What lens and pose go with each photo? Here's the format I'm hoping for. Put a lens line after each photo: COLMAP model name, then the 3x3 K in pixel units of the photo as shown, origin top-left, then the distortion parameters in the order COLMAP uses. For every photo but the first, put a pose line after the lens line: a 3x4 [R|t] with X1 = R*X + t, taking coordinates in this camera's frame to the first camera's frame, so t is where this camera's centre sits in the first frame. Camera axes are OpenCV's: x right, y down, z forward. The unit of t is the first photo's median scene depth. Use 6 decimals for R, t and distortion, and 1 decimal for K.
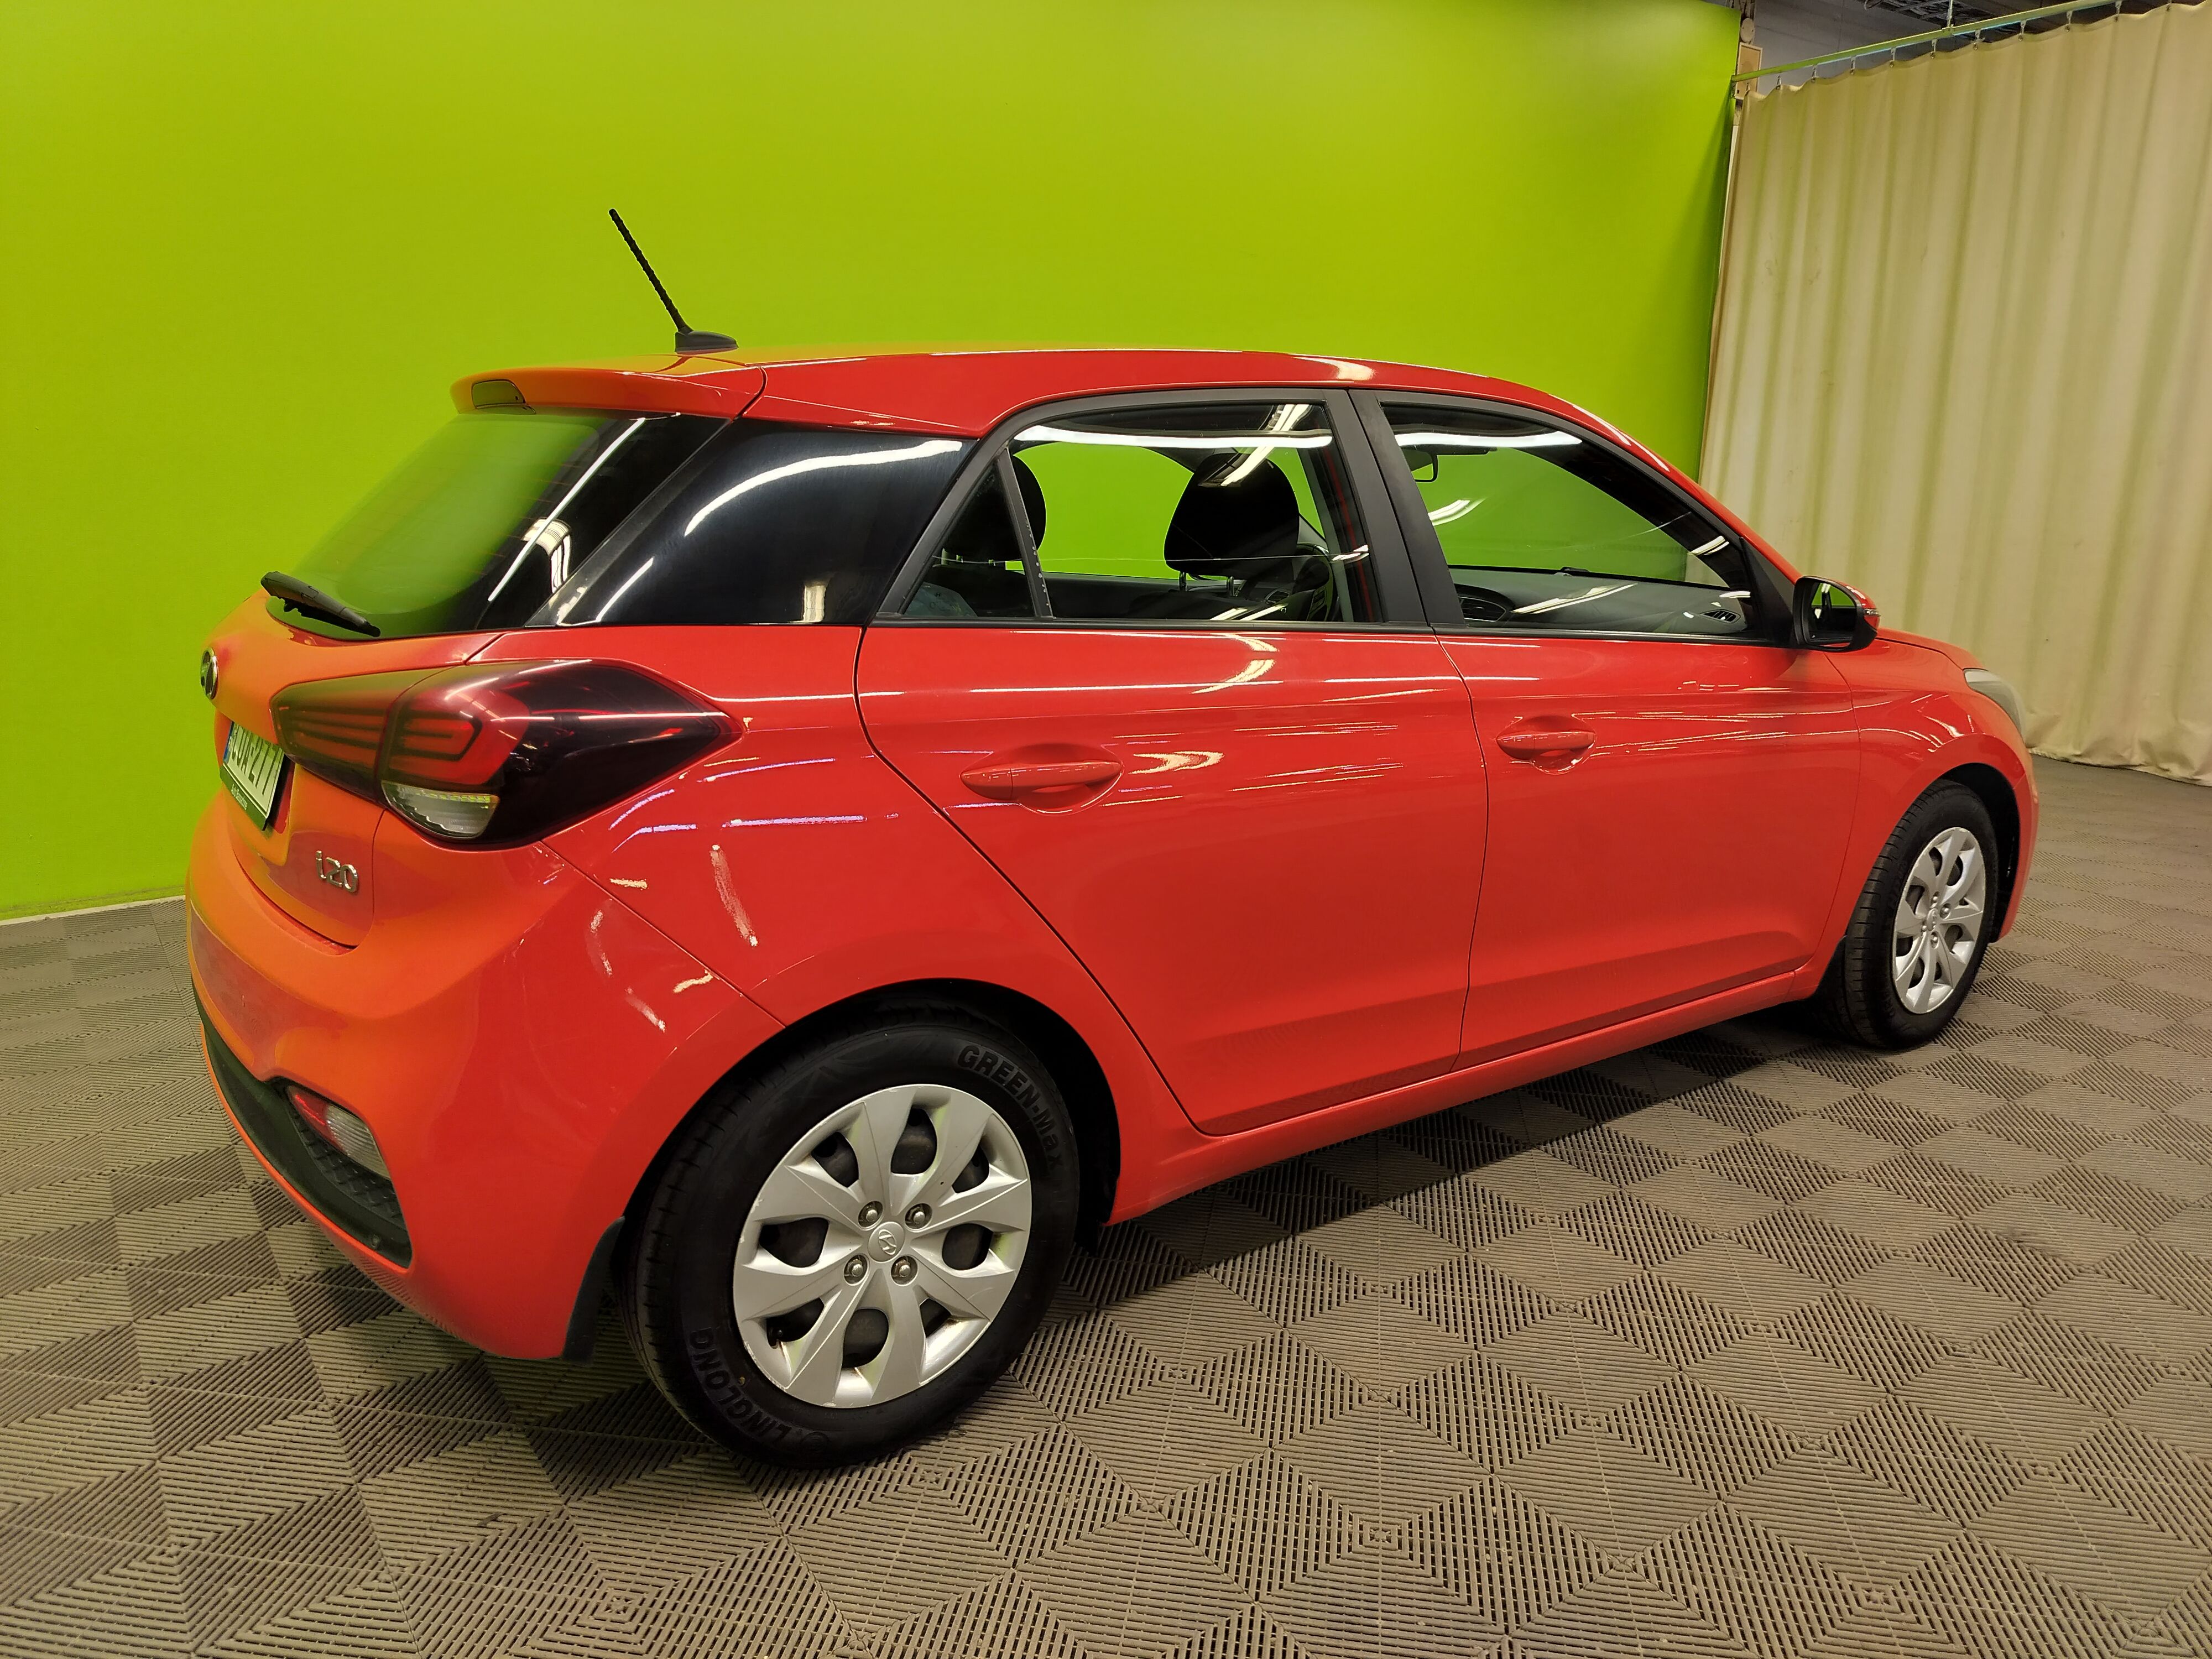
lens RADIAL K [[1517.4, 0, 1106.0], [0, 1517.4, 829.5], [0, 0, 1]] dist [0.001479, -0.000095]
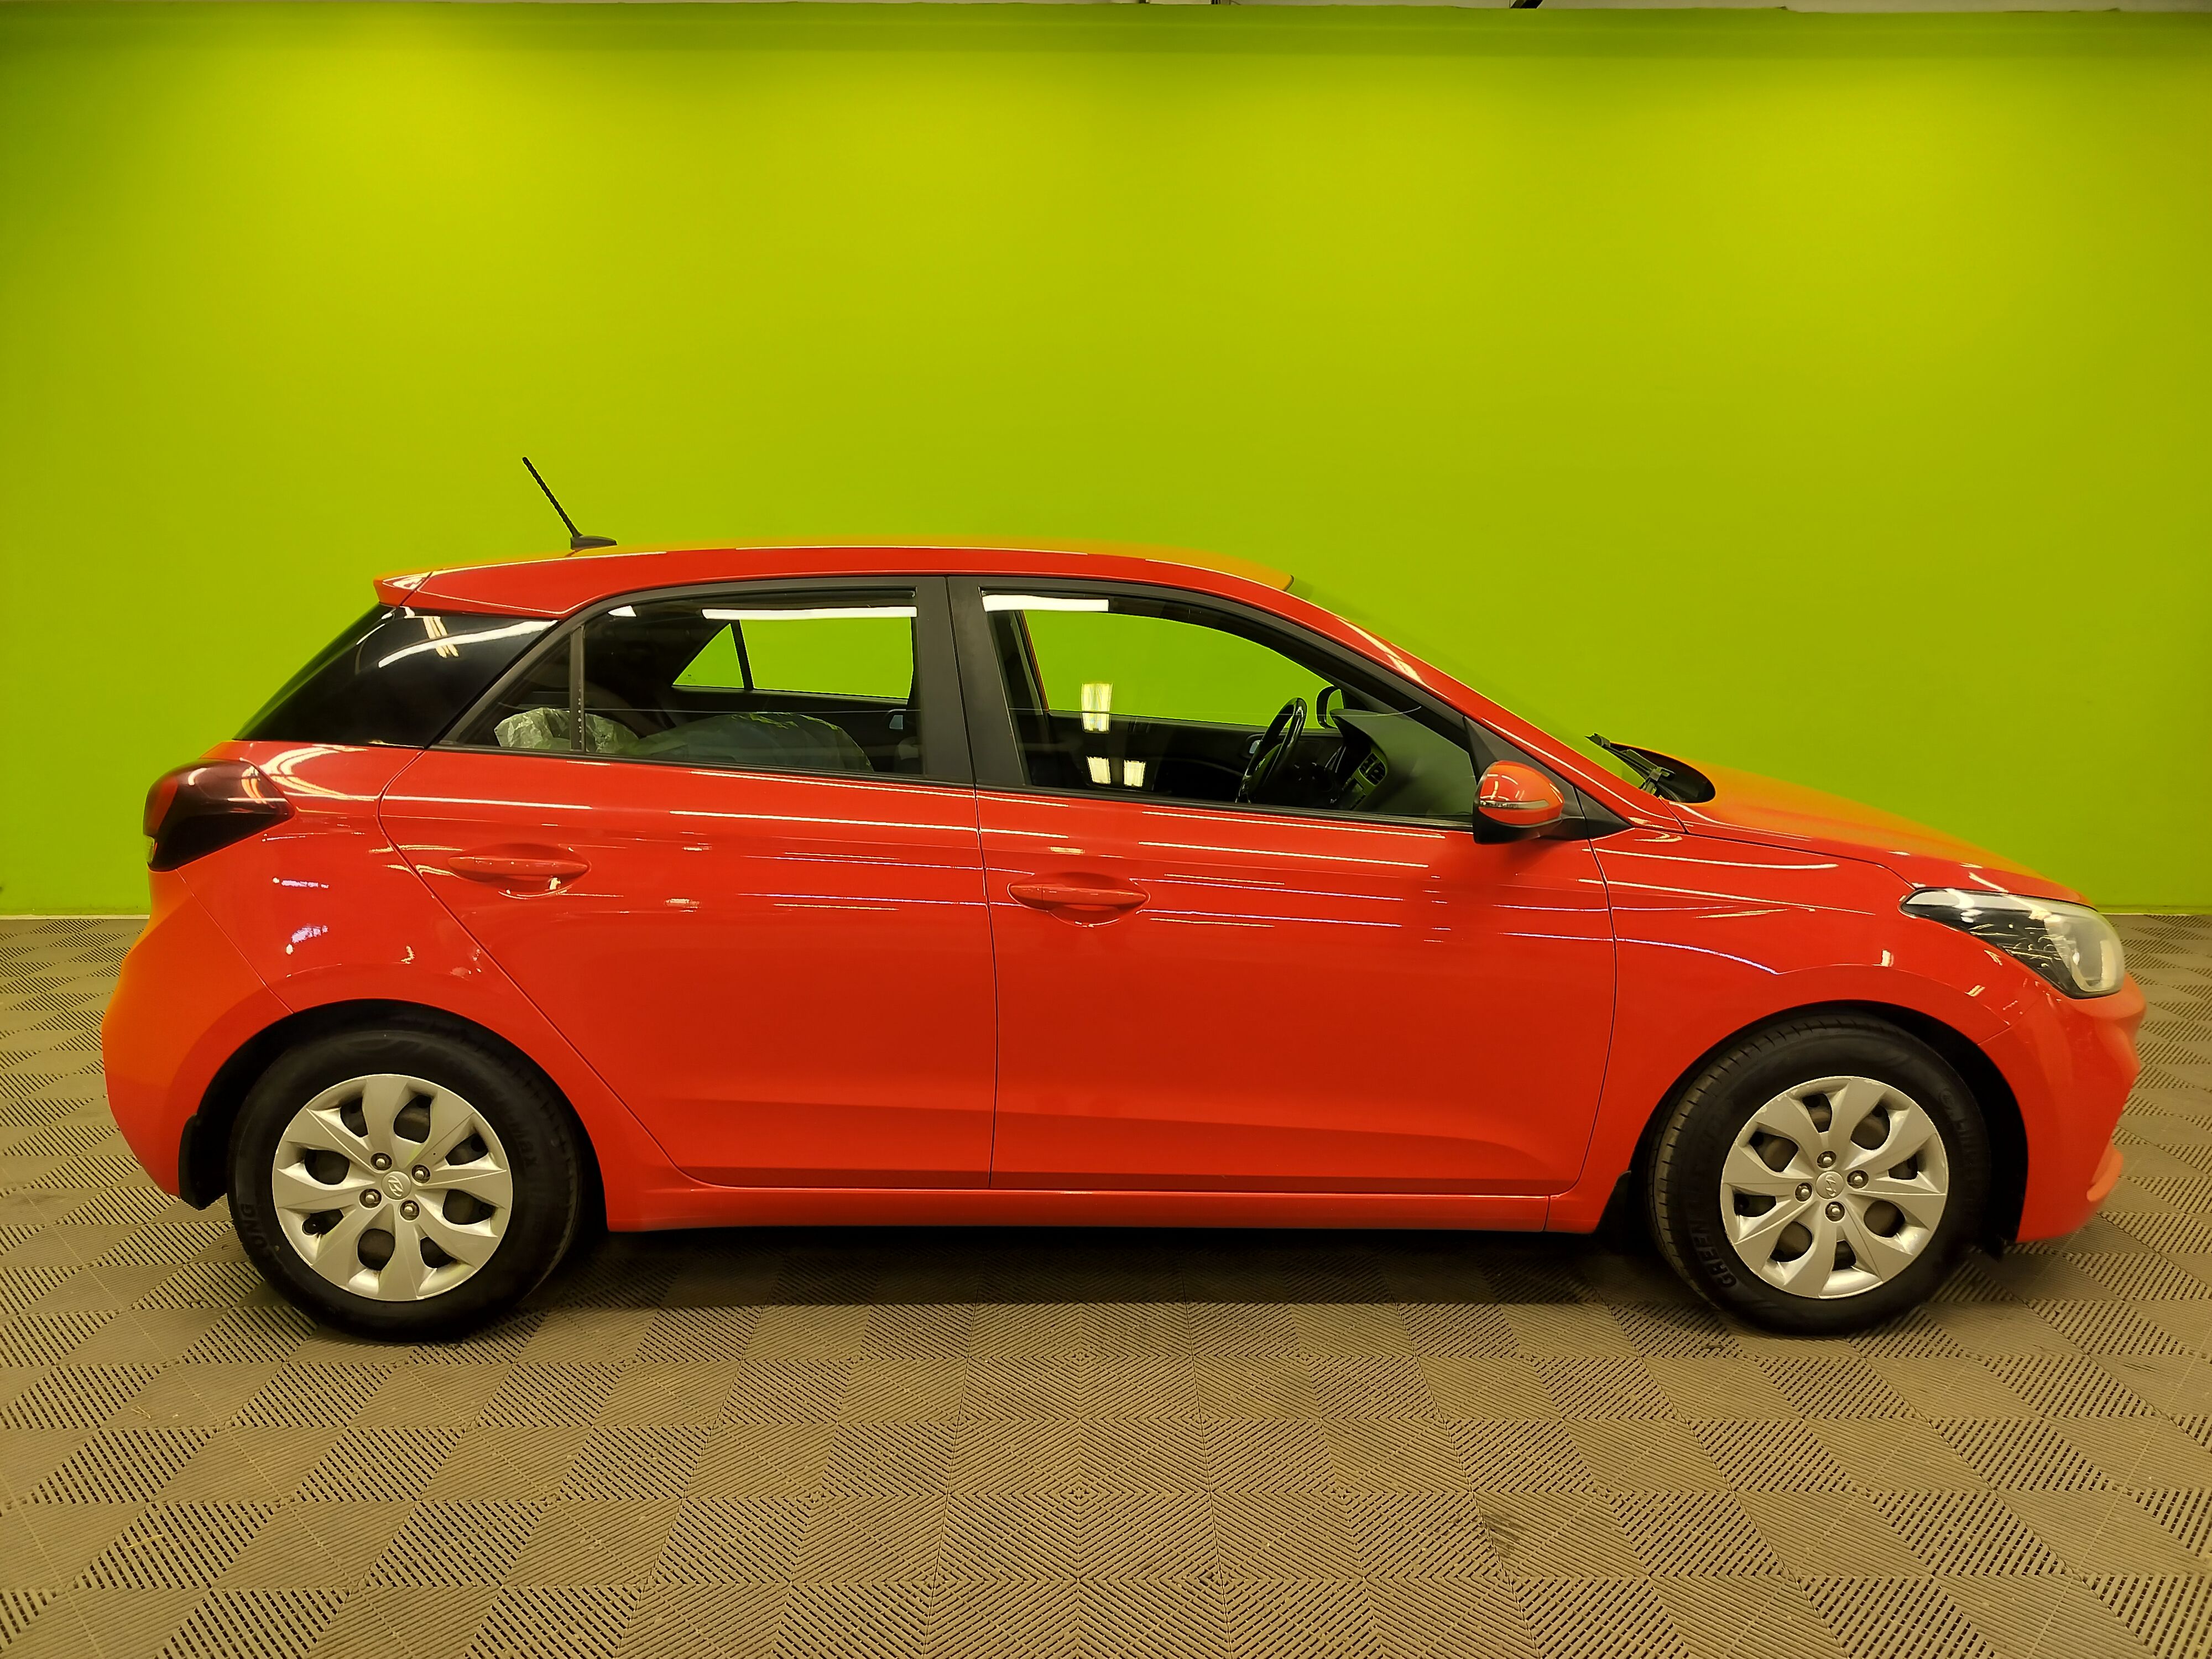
lens RADIAL K [[1541.5, 0, 1231.4], [0, 1541.5, 840.3], [0, 0, 1]] dist [0.101073, -0.182793]
pose [[0.829963, 0.089338, -0.550617, 1.222646], [-0.129309, 0.991017, -0.034119, -0.092566], [0.542623, 0.099517, 0.834060, 0.176573]]
